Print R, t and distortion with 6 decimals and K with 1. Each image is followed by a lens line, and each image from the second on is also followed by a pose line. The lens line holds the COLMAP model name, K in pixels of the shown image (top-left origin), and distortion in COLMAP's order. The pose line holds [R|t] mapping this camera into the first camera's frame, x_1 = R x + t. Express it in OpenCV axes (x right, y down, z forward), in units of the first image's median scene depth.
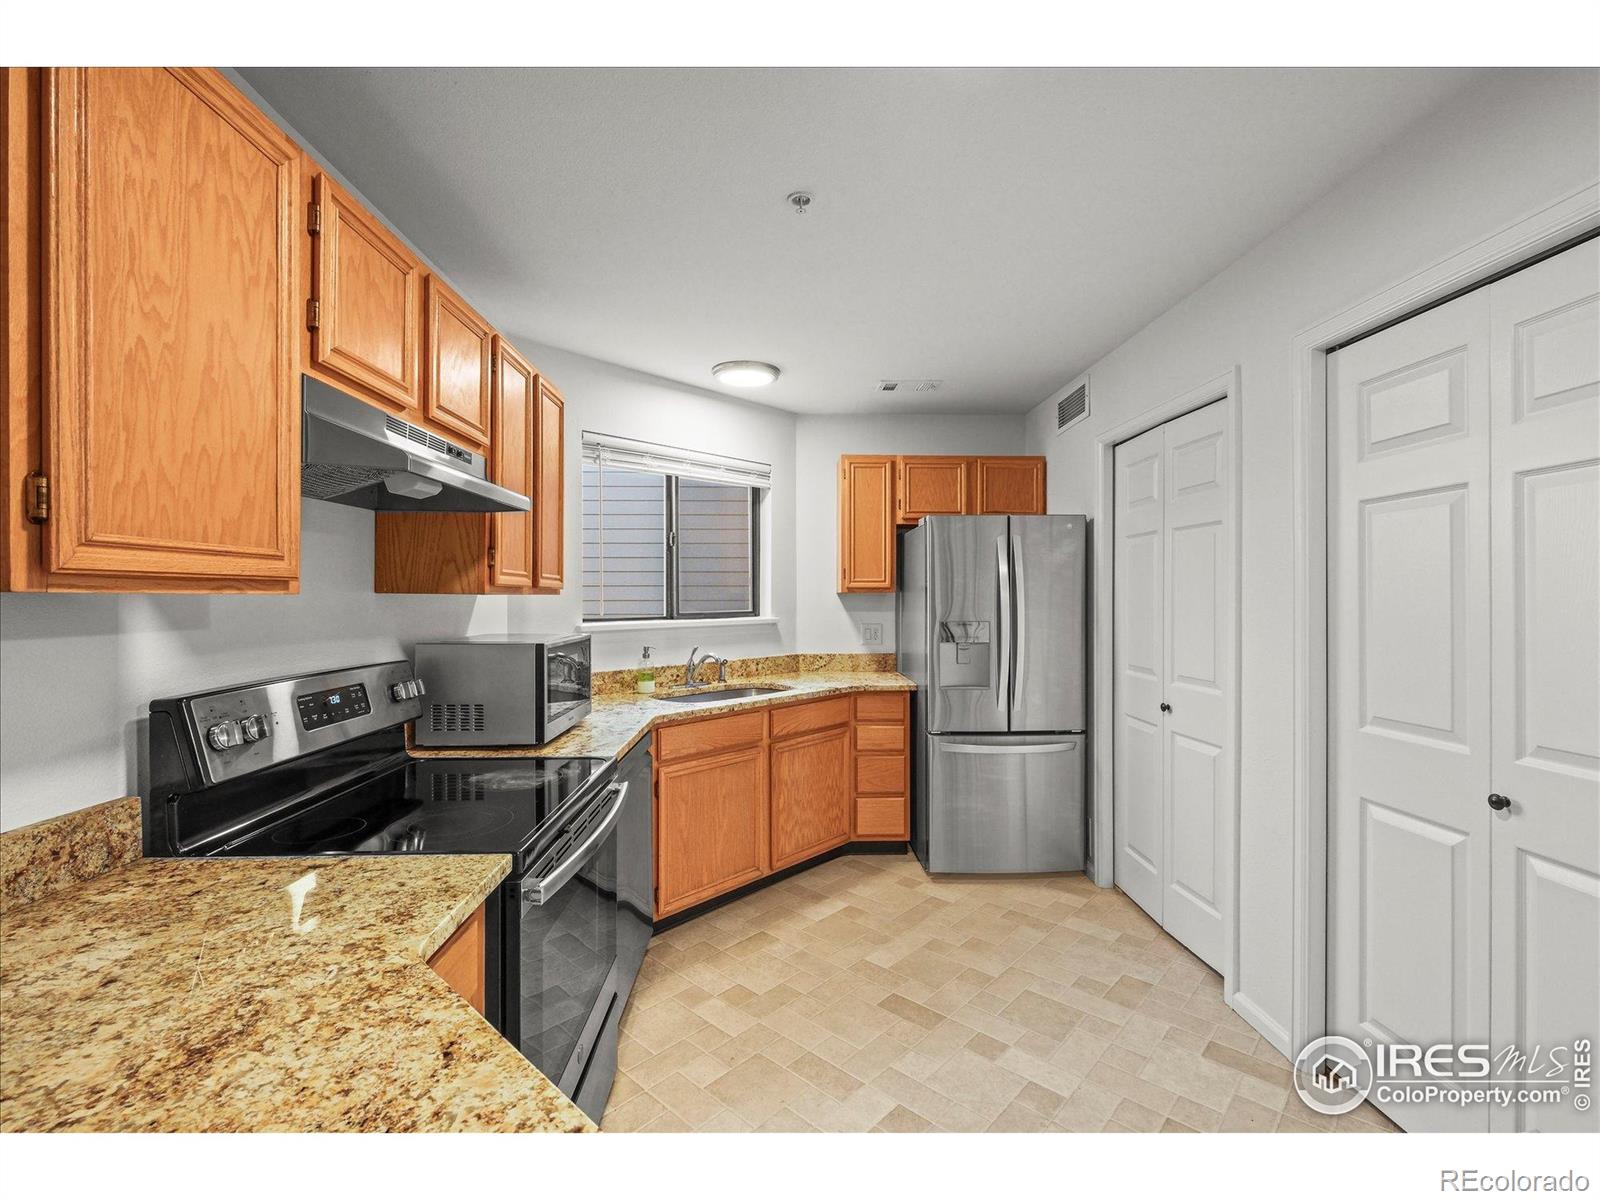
lens RADIAL K [[706.6, 0, 796.8], [0, 706.6, 599.5], [0, 0, 1]] dist [0.003704, 0.001756]
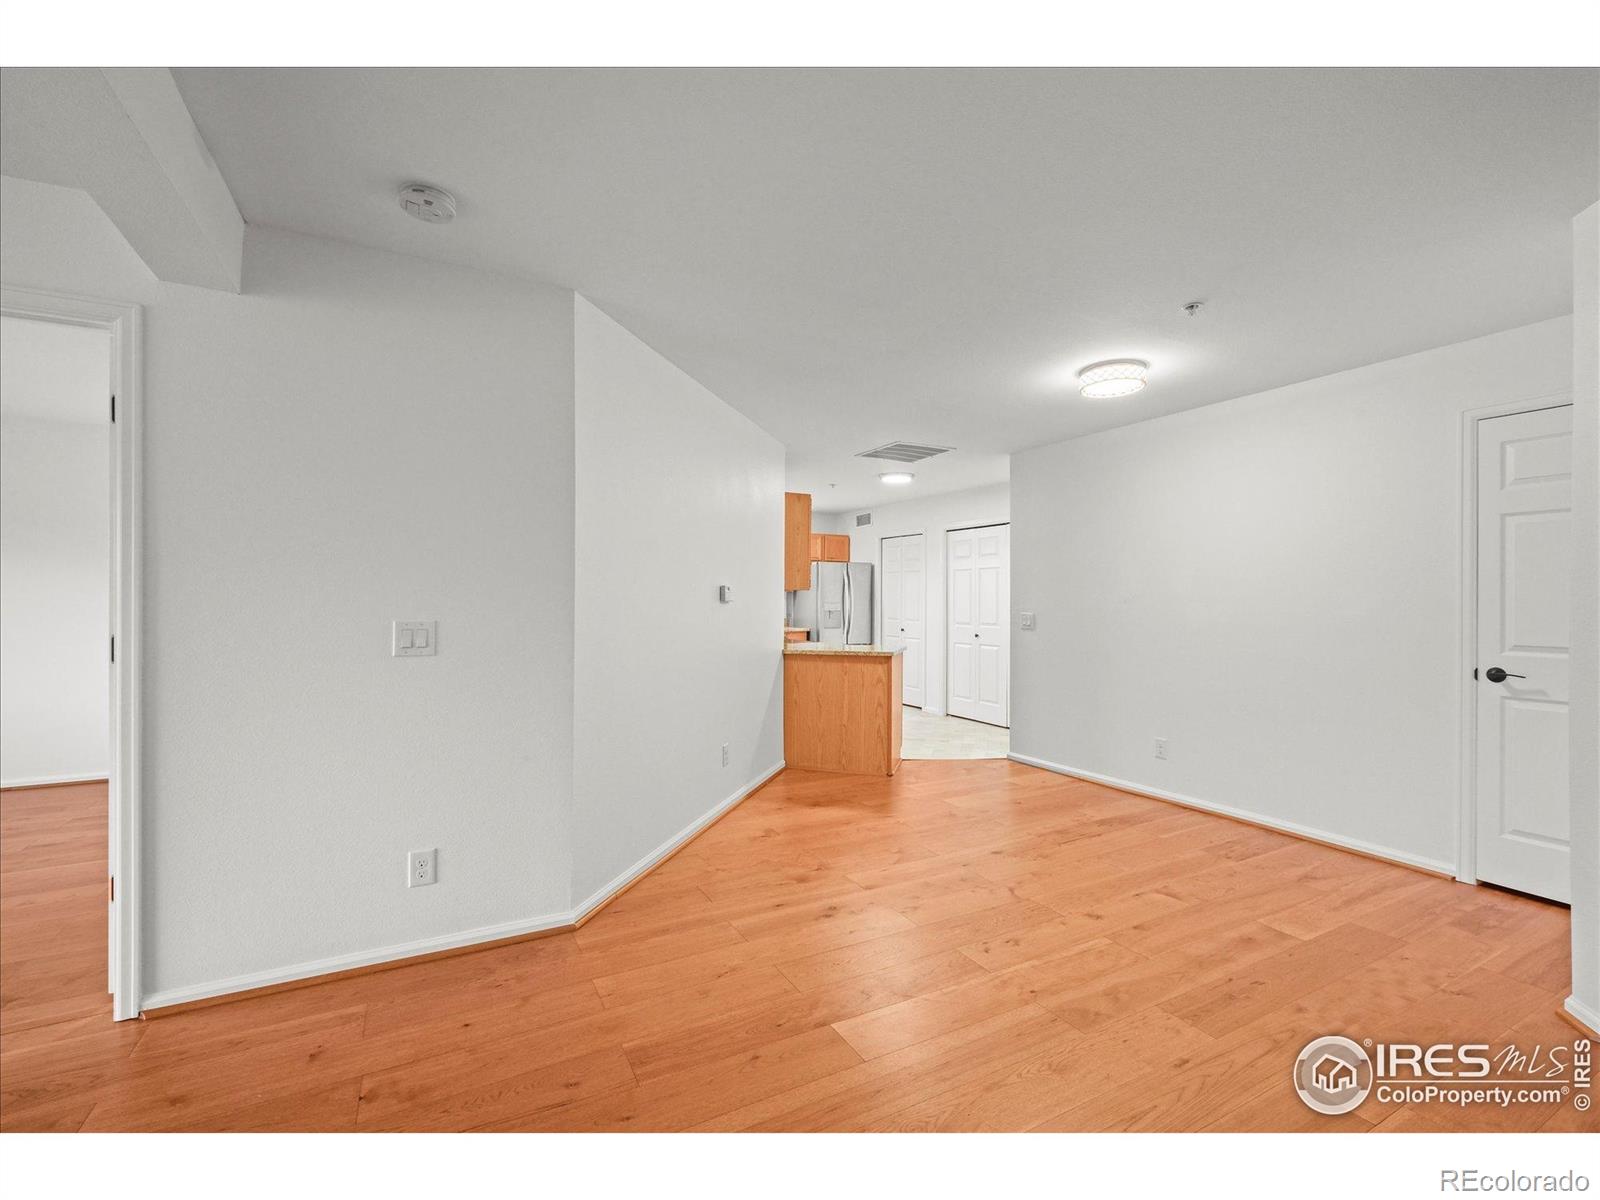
lens RADIAL K [[706.6, 0, 799.6], [0, 706.6, 600.5], [0, 0, 1]] dist [0.003704, 0.001756]
pose [[0.894253, 0.001687, 0.447558, -1.763798], [-0.002257, 0.999997, 0.000740, 0.035982], [-0.447555, -0.001672, 0.894255, -2.171672]]
